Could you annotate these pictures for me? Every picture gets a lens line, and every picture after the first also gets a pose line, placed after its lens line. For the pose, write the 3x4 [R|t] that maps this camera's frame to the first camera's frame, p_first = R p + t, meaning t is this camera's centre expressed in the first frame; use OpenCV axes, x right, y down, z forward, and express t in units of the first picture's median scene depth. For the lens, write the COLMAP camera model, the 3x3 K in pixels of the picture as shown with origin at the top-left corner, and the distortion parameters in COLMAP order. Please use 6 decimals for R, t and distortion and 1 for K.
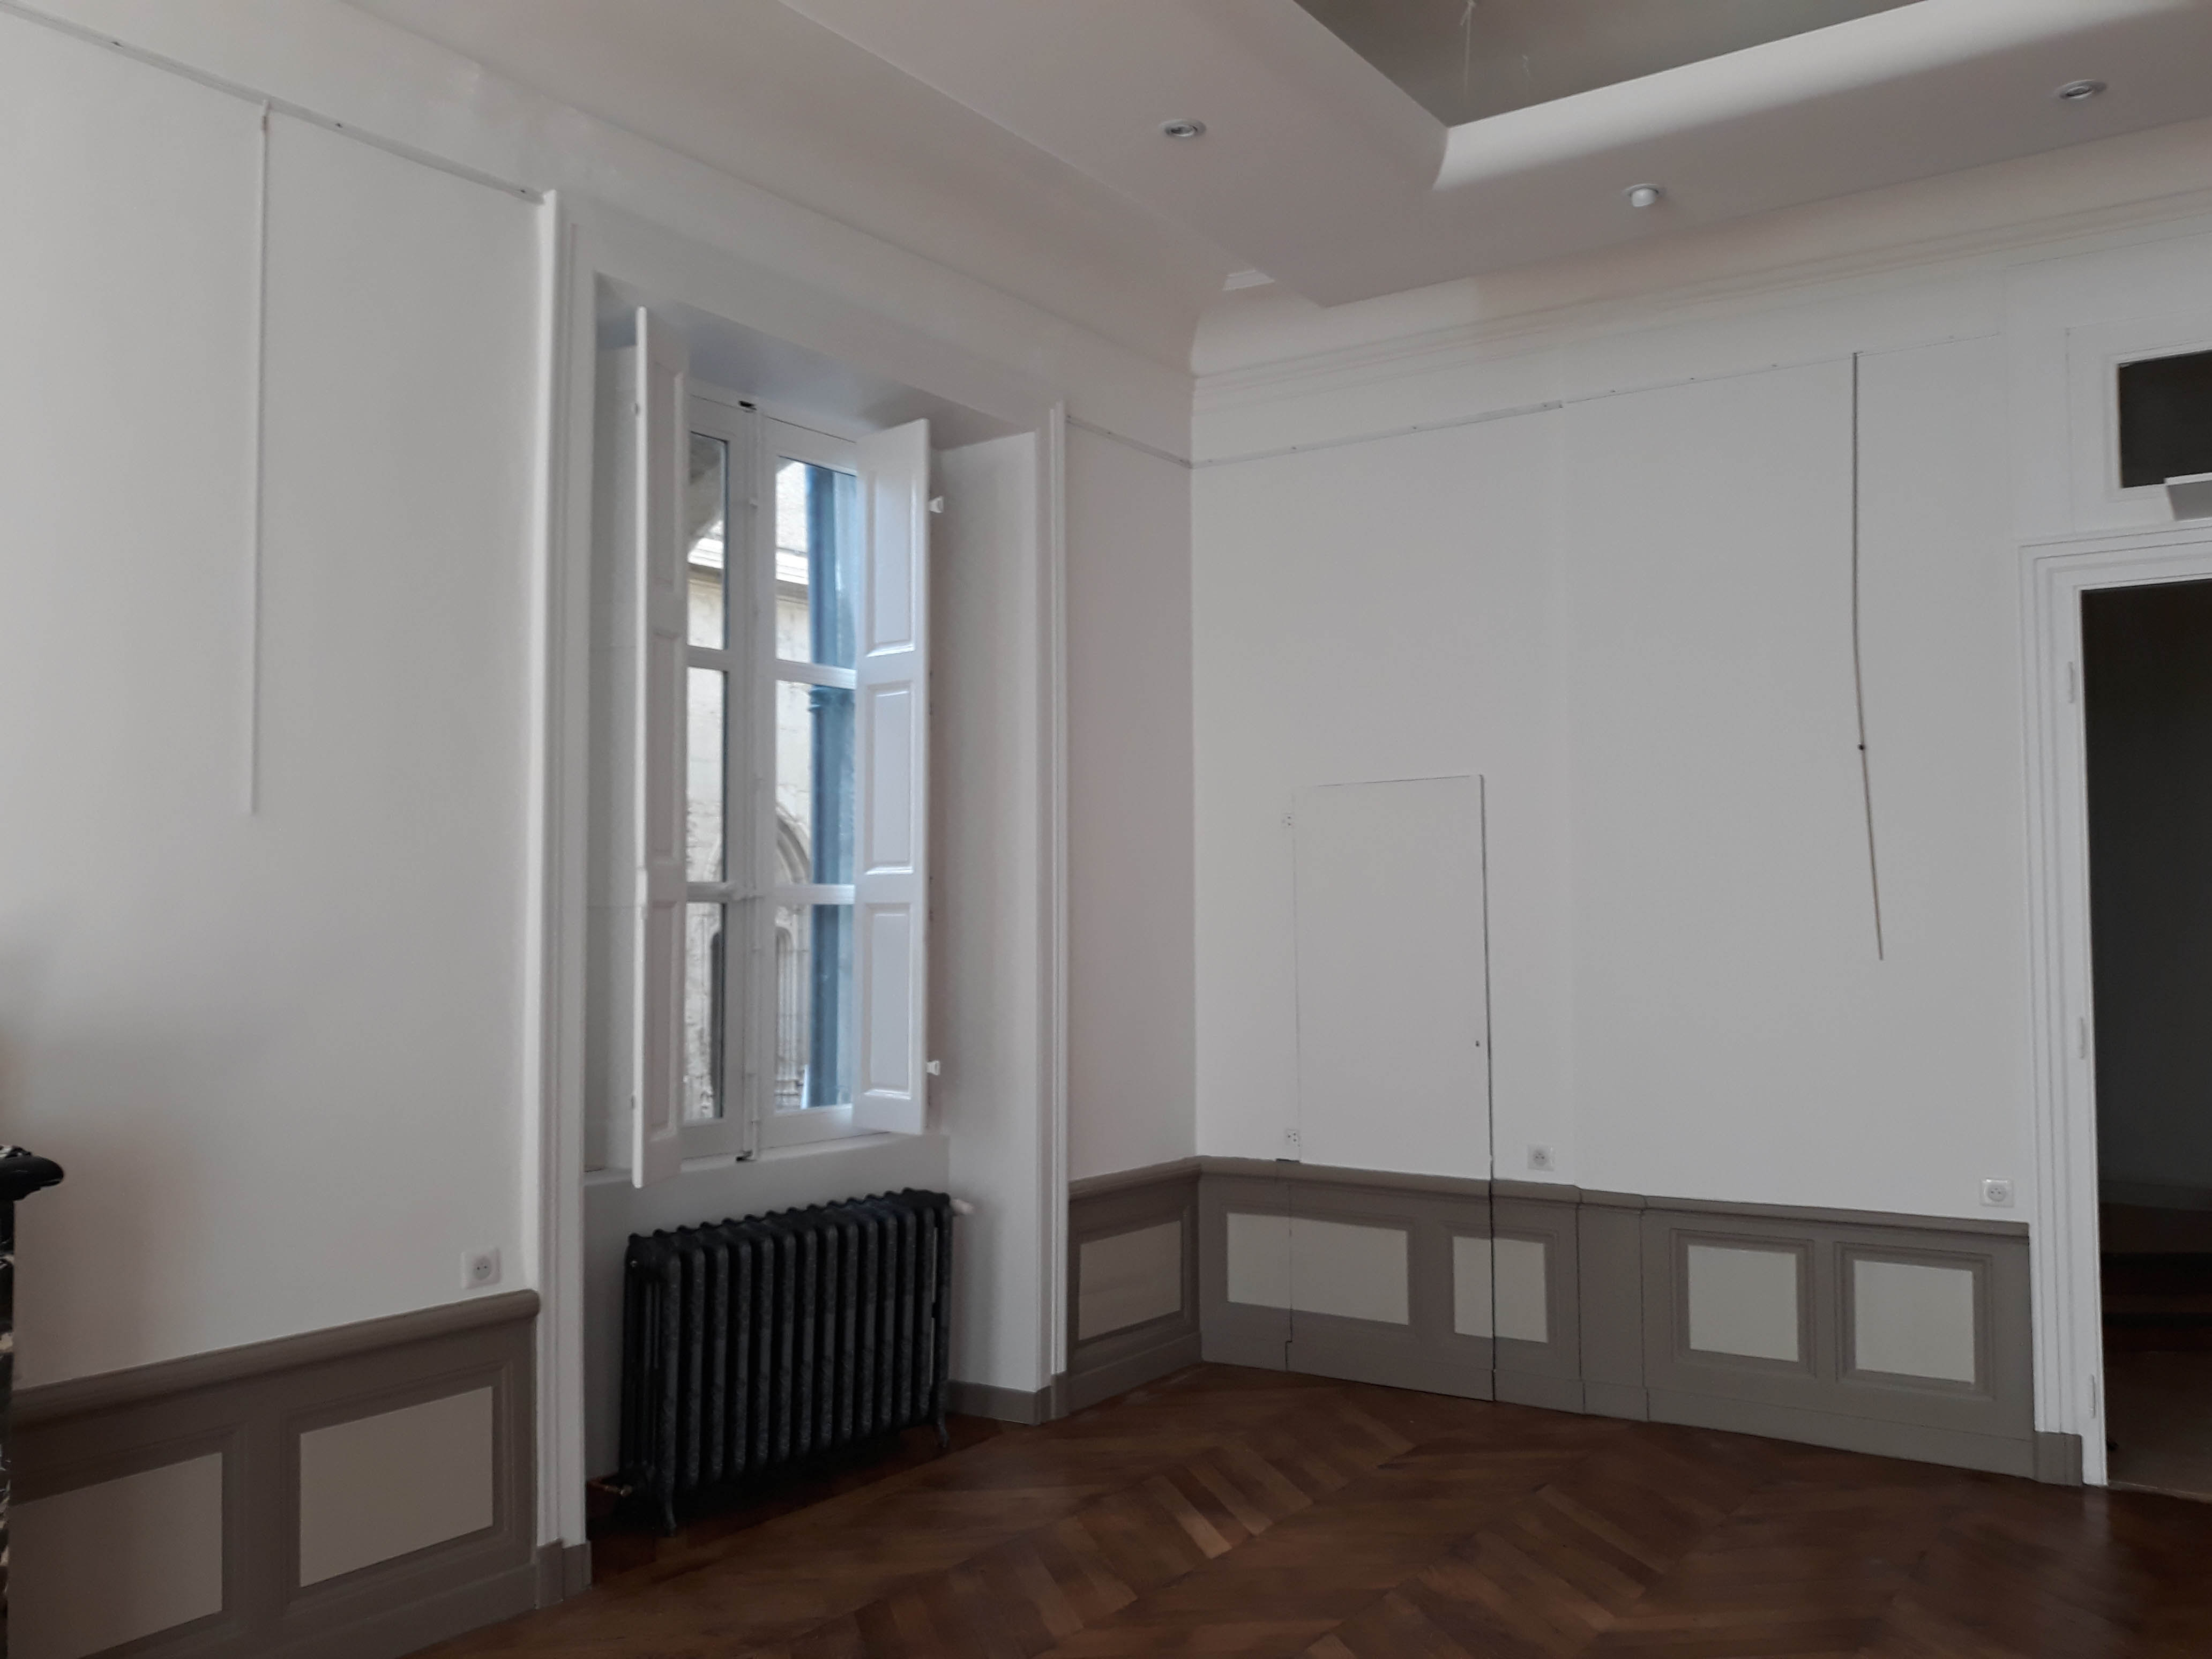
lens RADIAL K [[1845.2, 0, 1104.8], [0, 1845.2, 833.3], [0, 0, 1]] dist [-0.008217, -0.005261]
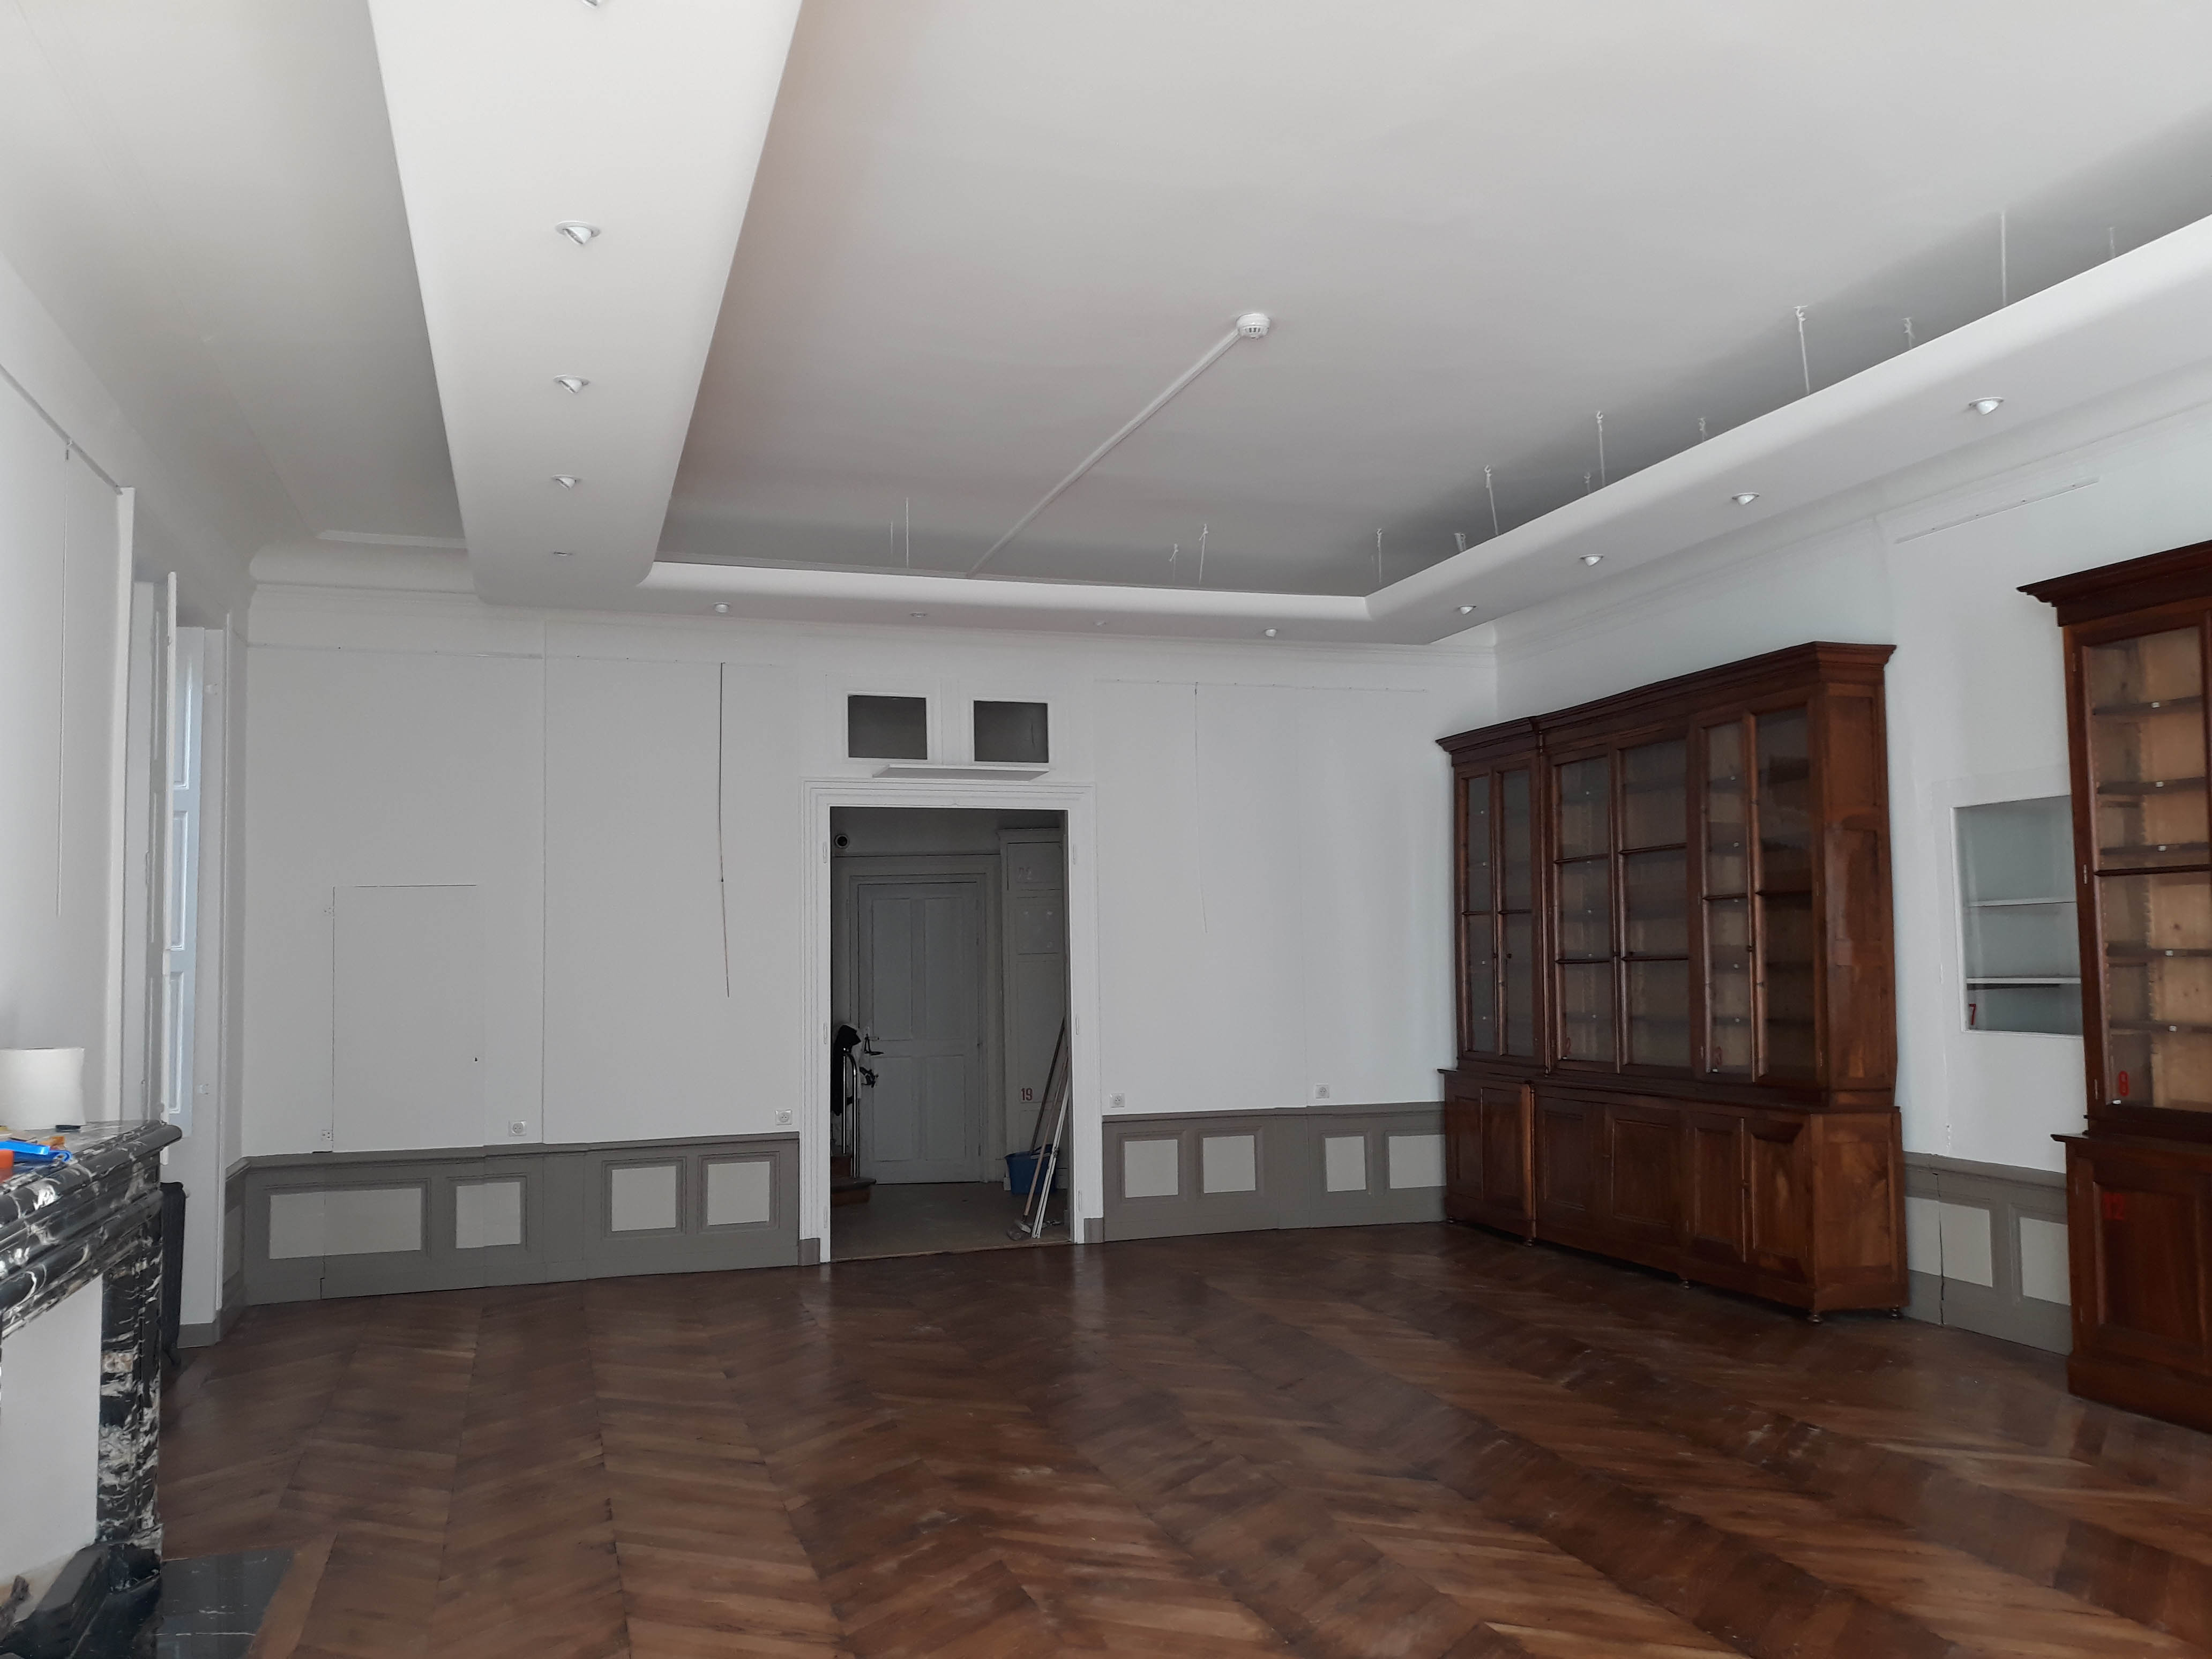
lens RADIAL K [[1845.2, 0, 1109.4], [0, 1845.2, 831.0], [0, 0, 1]] dist [-0.008217, -0.005261]
pose [[0.600568, 0.047471, 0.798163, -0.808090], [-0.025190, 0.998864, -0.040454, -0.031166], [-0.799177, 0.004190, 0.601082, -0.398461]]
